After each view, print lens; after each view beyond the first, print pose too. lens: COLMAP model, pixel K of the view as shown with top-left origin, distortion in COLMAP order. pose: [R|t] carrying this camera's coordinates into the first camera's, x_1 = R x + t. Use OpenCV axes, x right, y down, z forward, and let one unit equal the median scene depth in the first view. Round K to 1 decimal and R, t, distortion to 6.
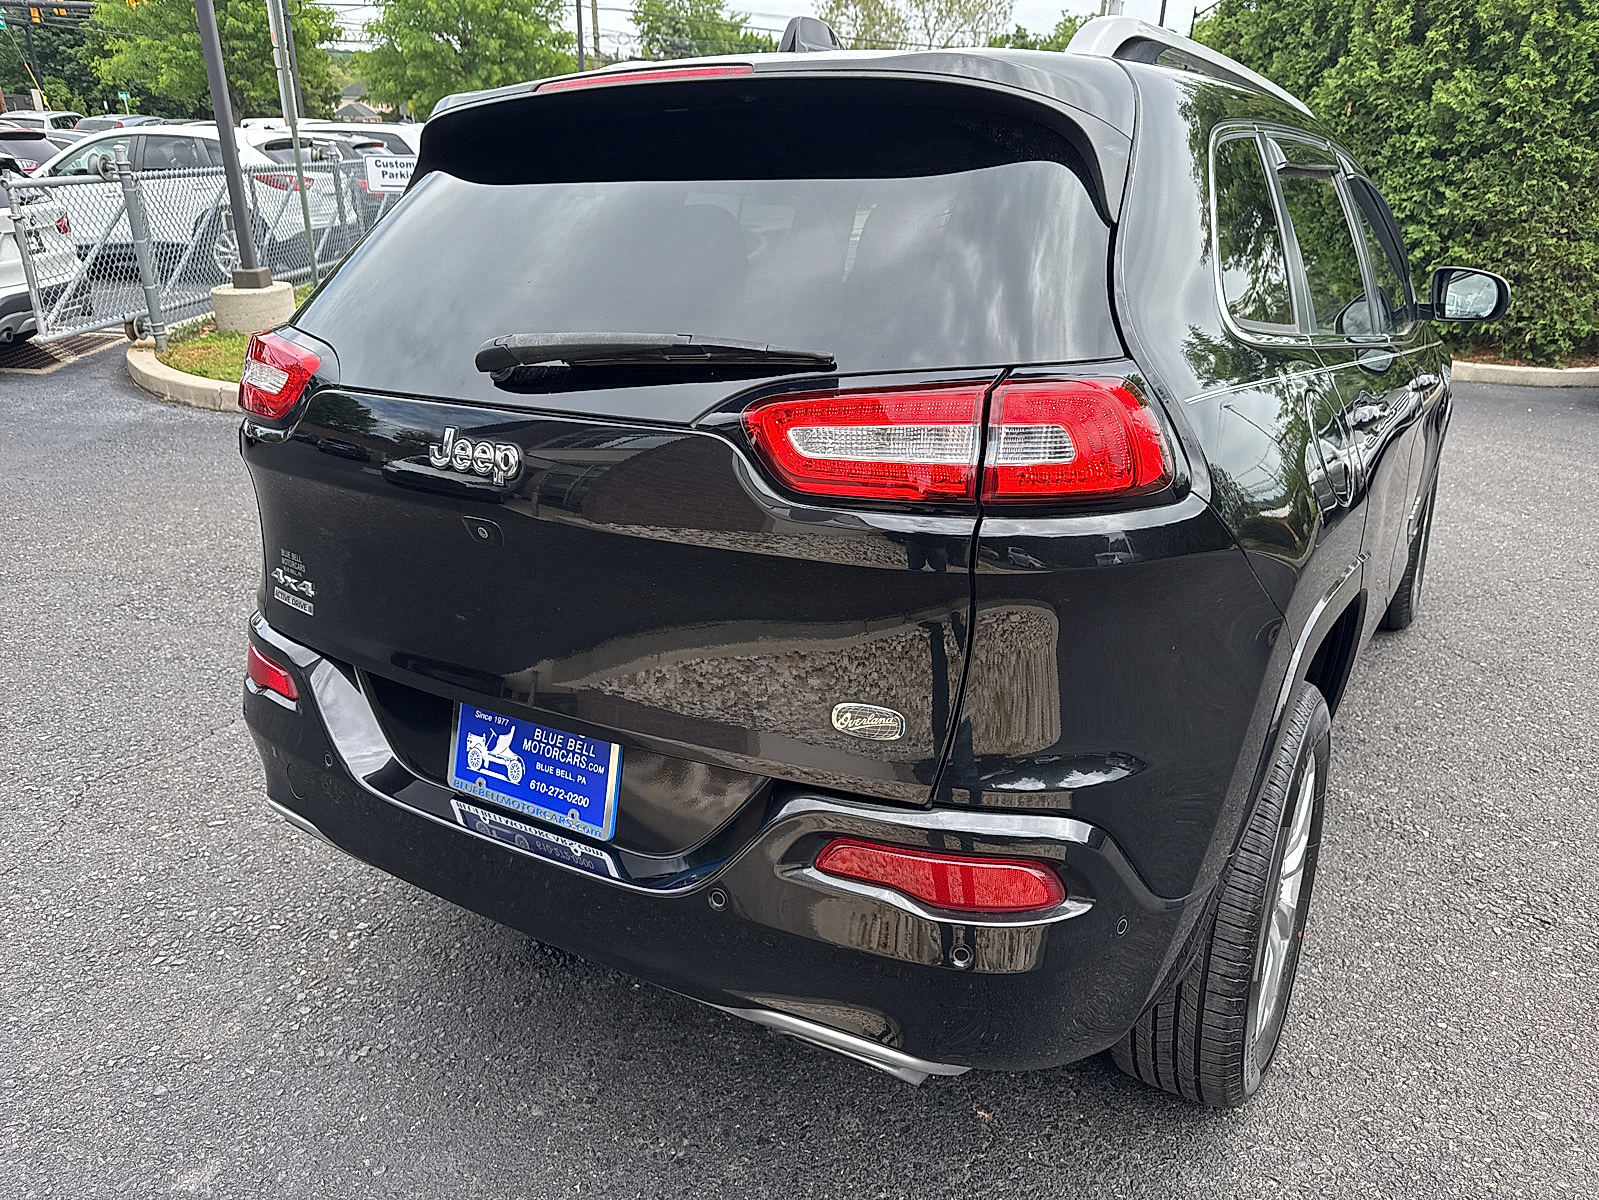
lens RADIAL K [[1138.9, 0, 791.4], [0, 1138.9, 604.4], [0, 0, 1]] dist [0.014383, -0.017038]
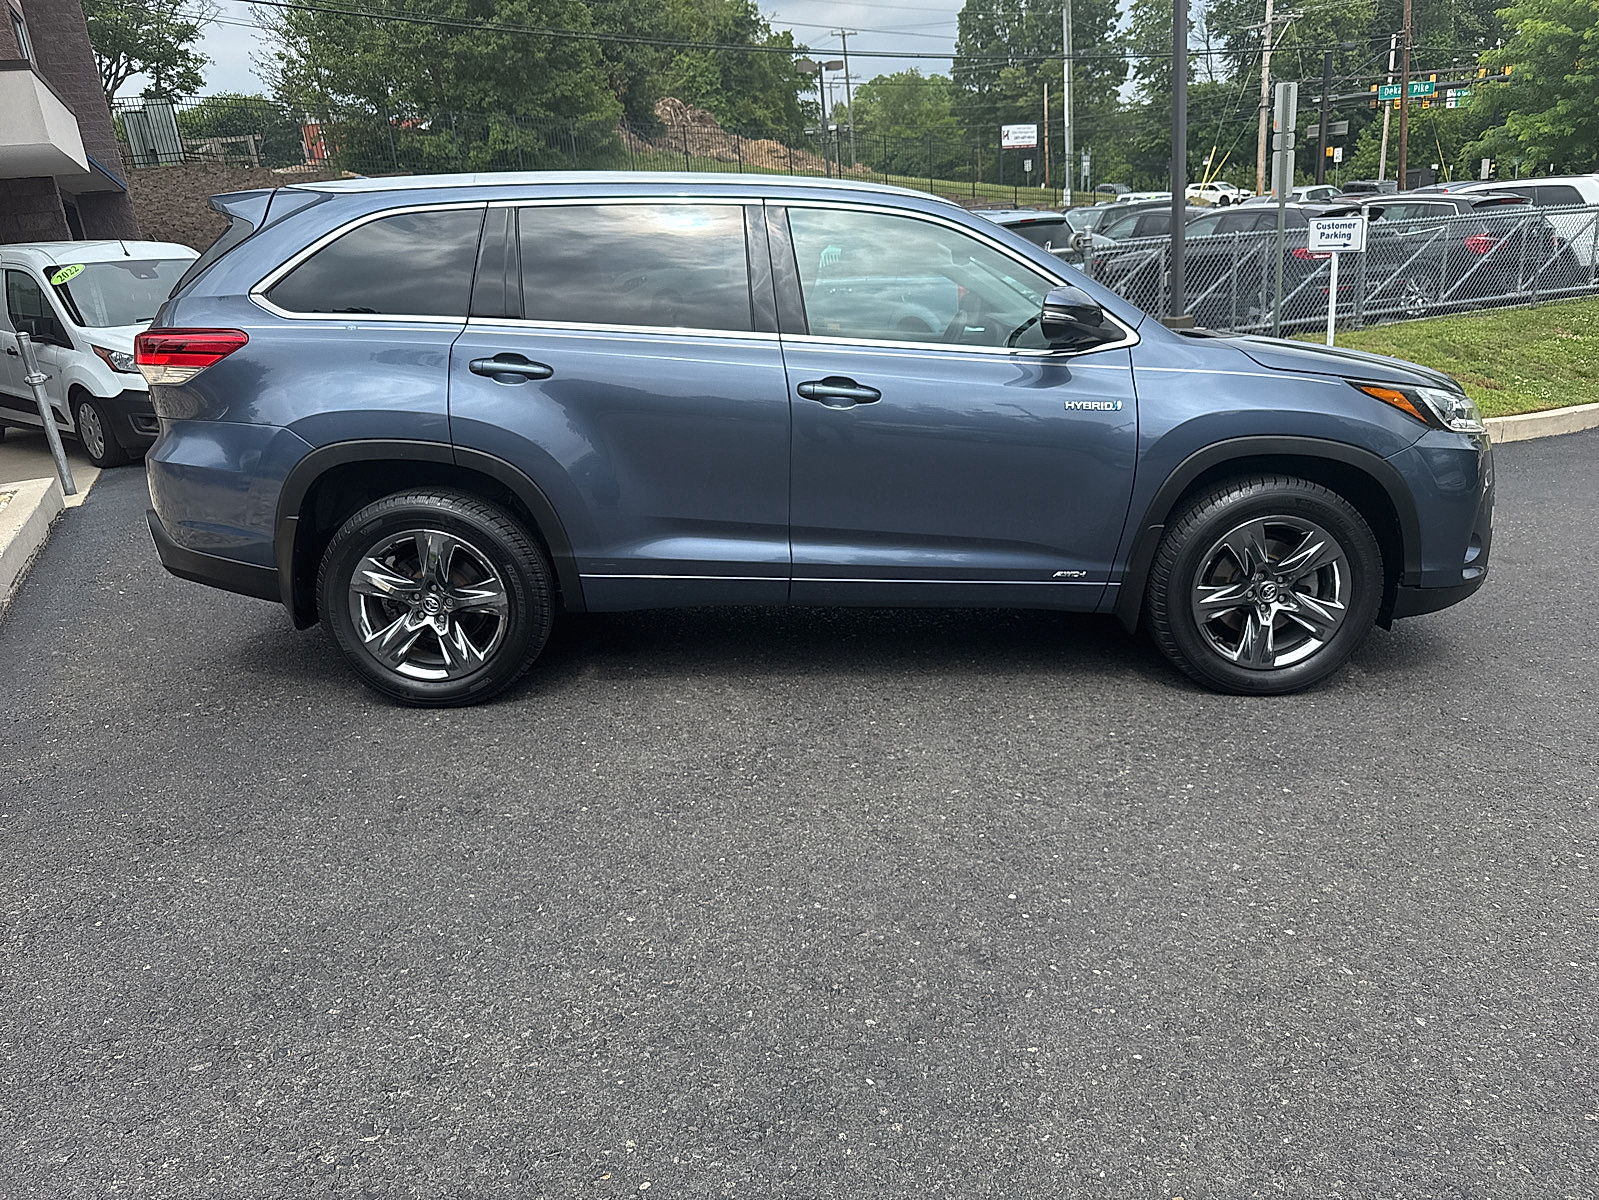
lens RADIAL K [[1138.9, 0, 797.1], [0, 1138.9, 607.7], [0, 0, 1]] dist [0.014383, -0.017038]
pose [[0.446221, 0.234858, -0.863556, 0.328792], [-0.274683, 0.954316, 0.117606, -0.016615], [0.851725, 0.184725, 0.490347, 0.065519]]
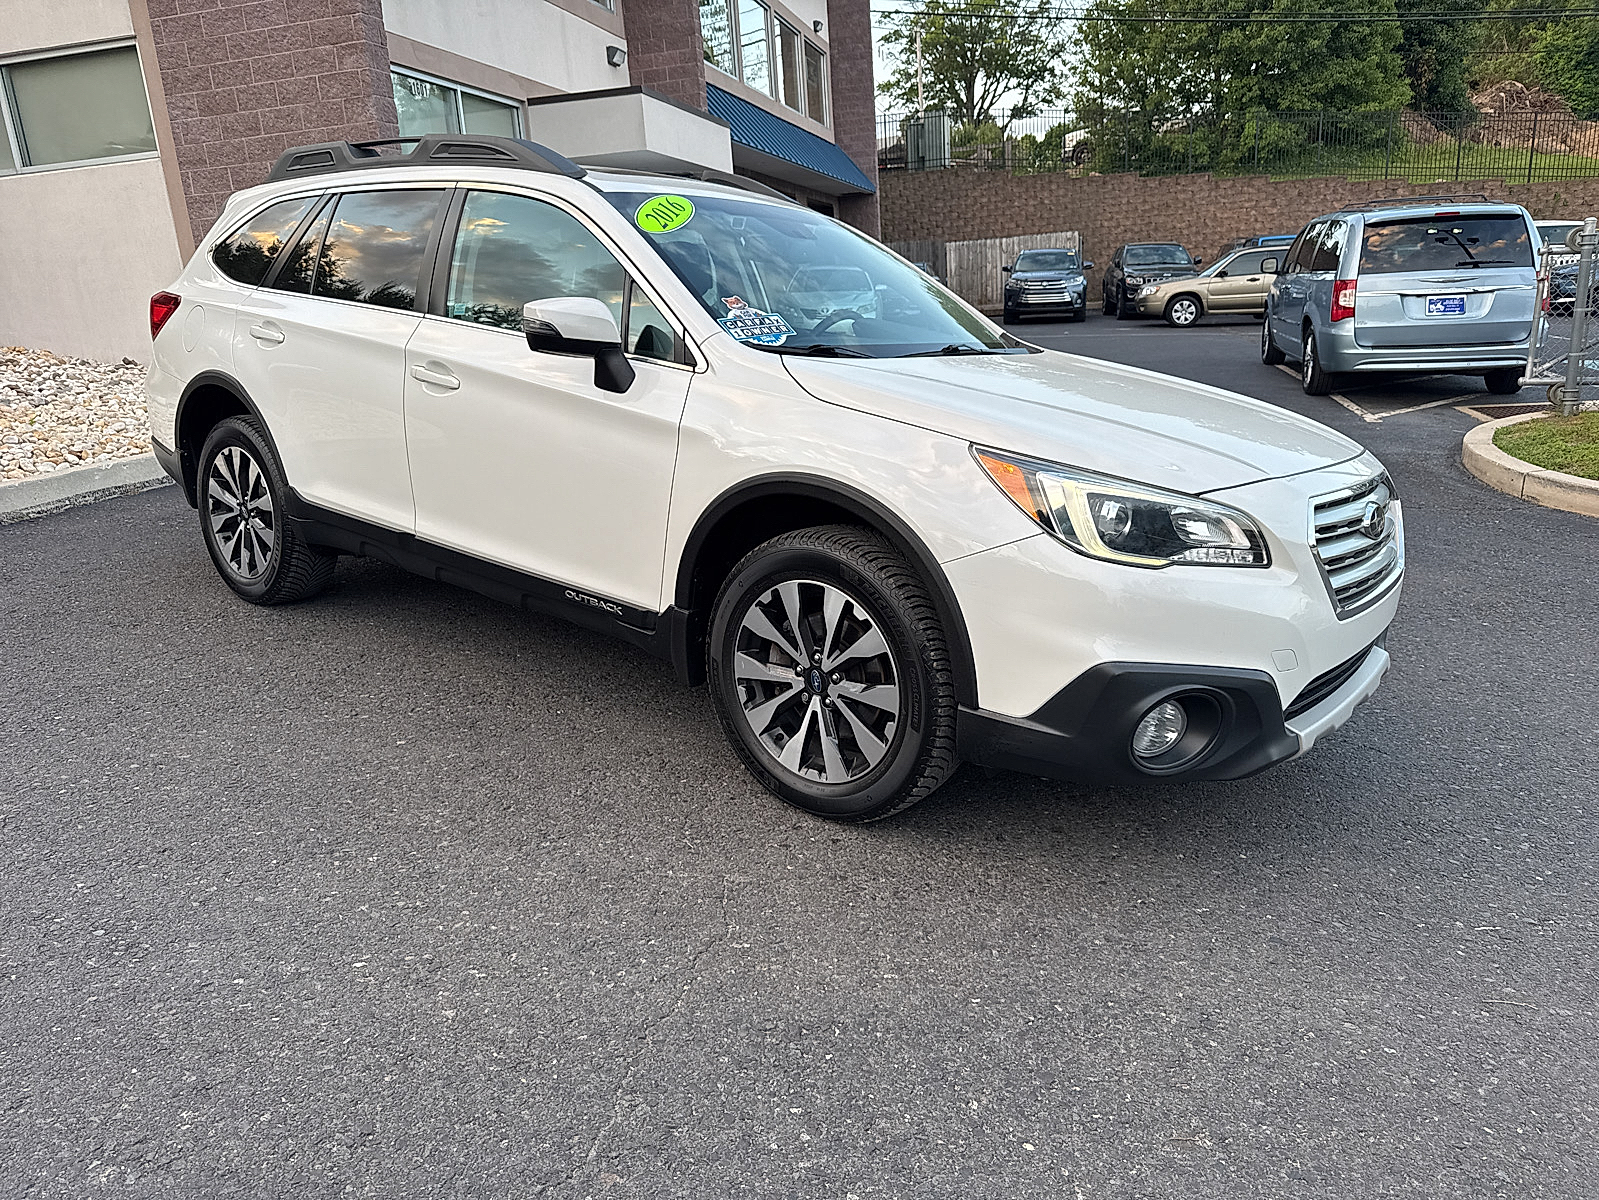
lens RADIAL K [[1138.9, 0, 803.6], [0, 1138.9, 600.8], [0, 0, 1]] dist [0.014383, -0.017038]
pose [[-0.221401, 0.254166, -0.941478, 0.373820], [-0.344209, 0.882930, 0.319305, -0.107908], [0.912415, 0.394759, -0.107996, 0.356312]]
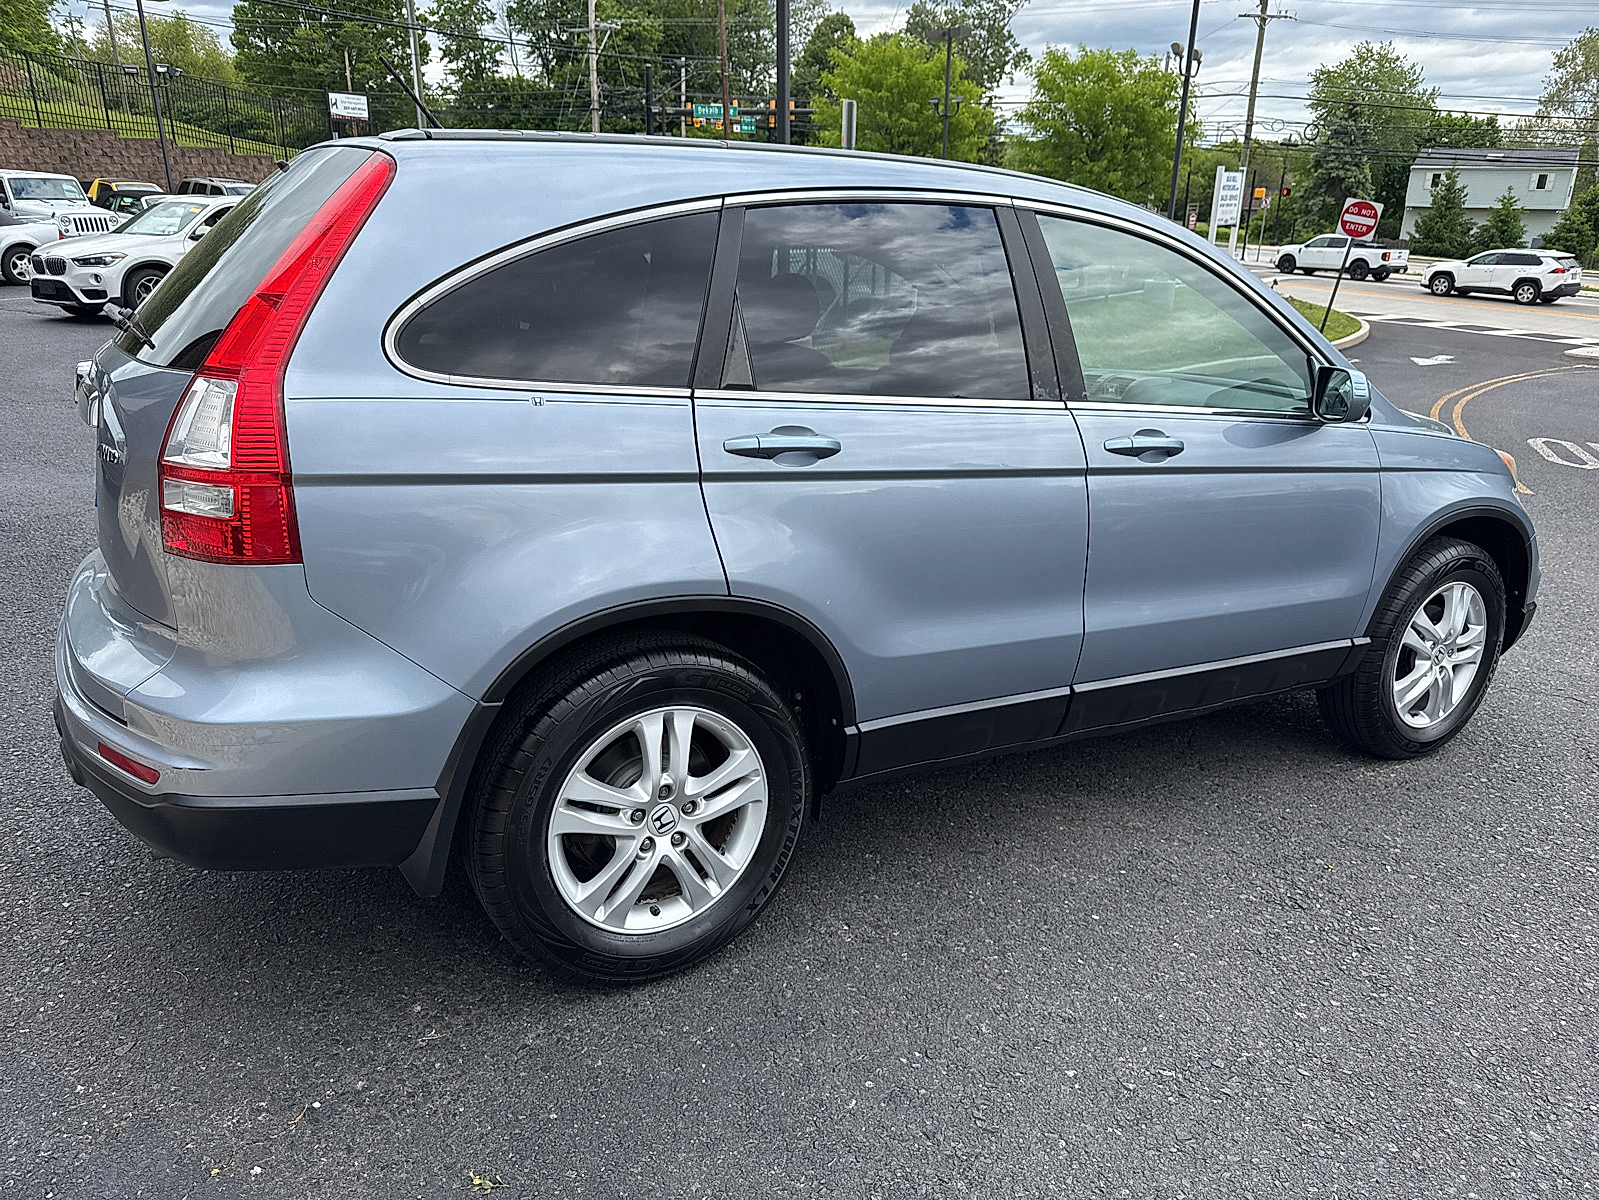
lens RADIAL K [[1138.9, 0, 793.2], [0, 1138.9, 606.2], [0, 0, 1]] dist [0.014383, -0.017038]
pose [[0.860792, 0.170996, -0.479373, 0.128610], [-0.201356, 0.979442, -0.012193, 0.018780], [0.467433, 0.107020, 0.877527, -0.042535]]
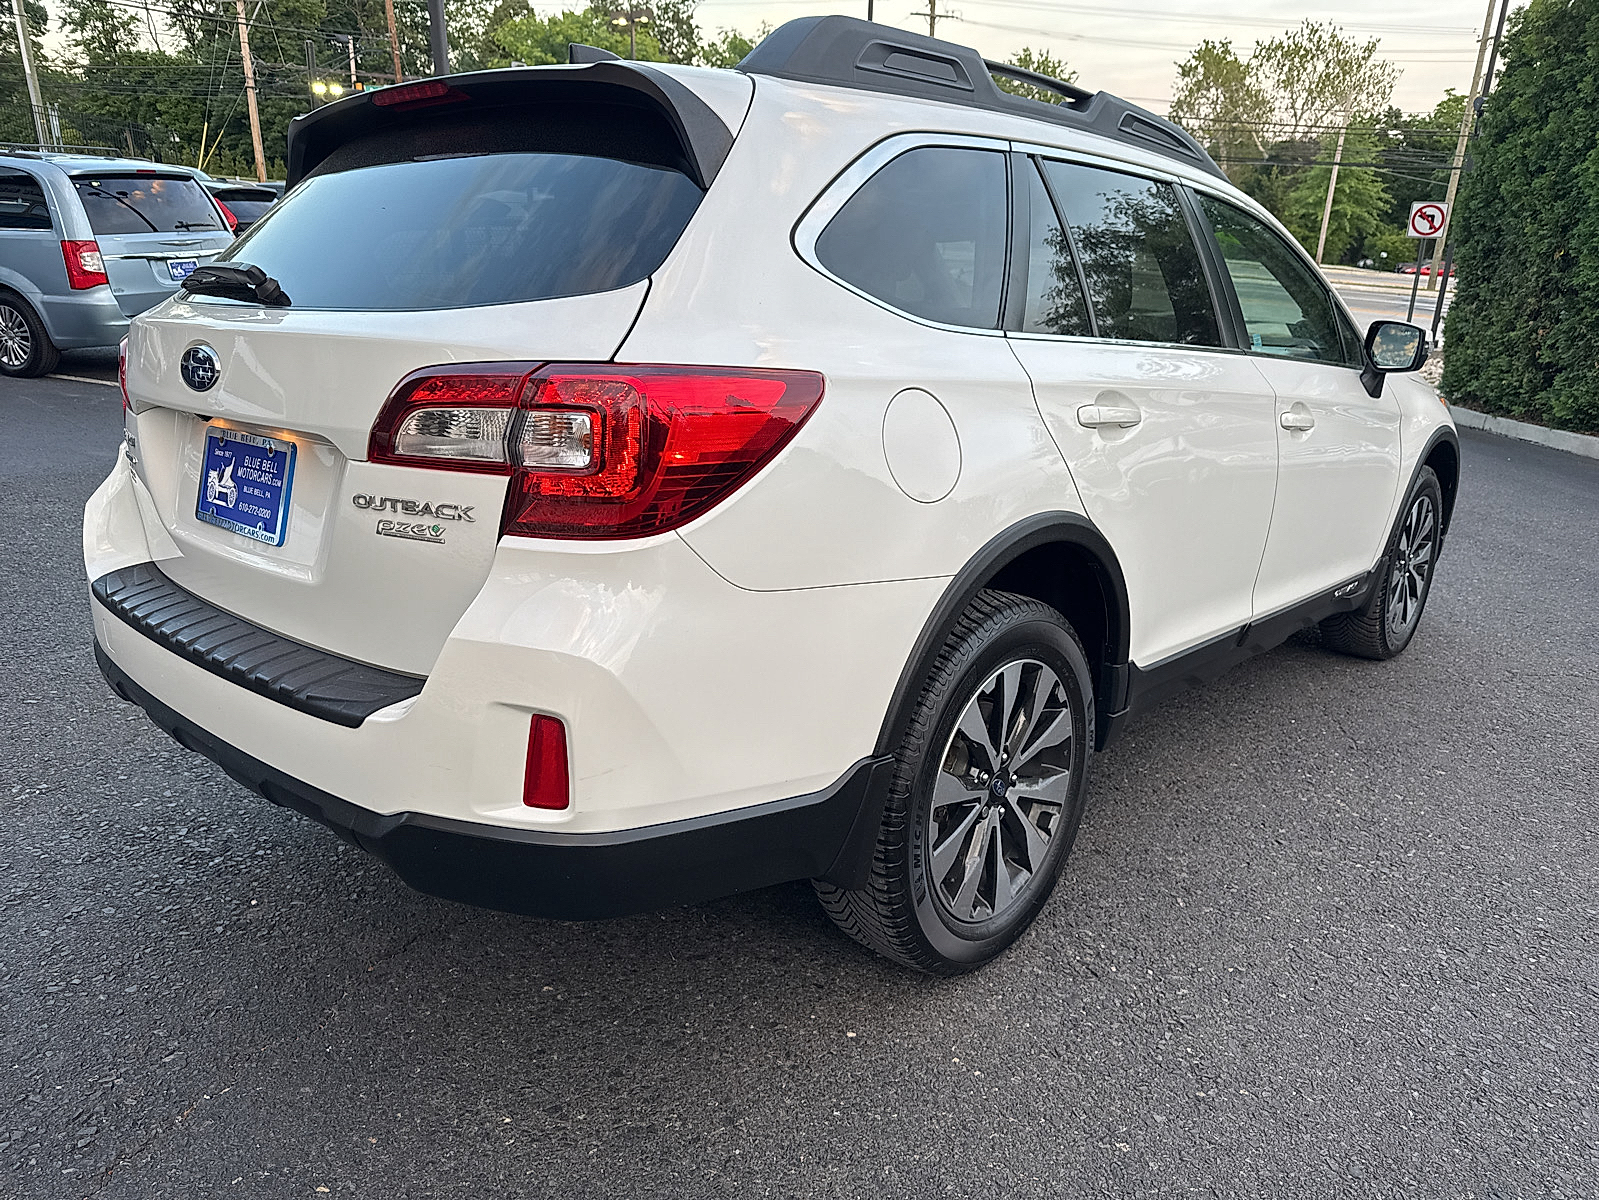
lens RADIAL K [[1138.9, 0, 797.2], [0, 1138.9, 605.7], [0, 0, 1]] dist [0.014383, -0.017038]
pose [[0.959826, 0.100987, -0.261795, 0.114916], [-0.116865, 0.992093, -0.045769, 0.010864], [0.255103, 0.074525, 0.964038, 0.010635]]
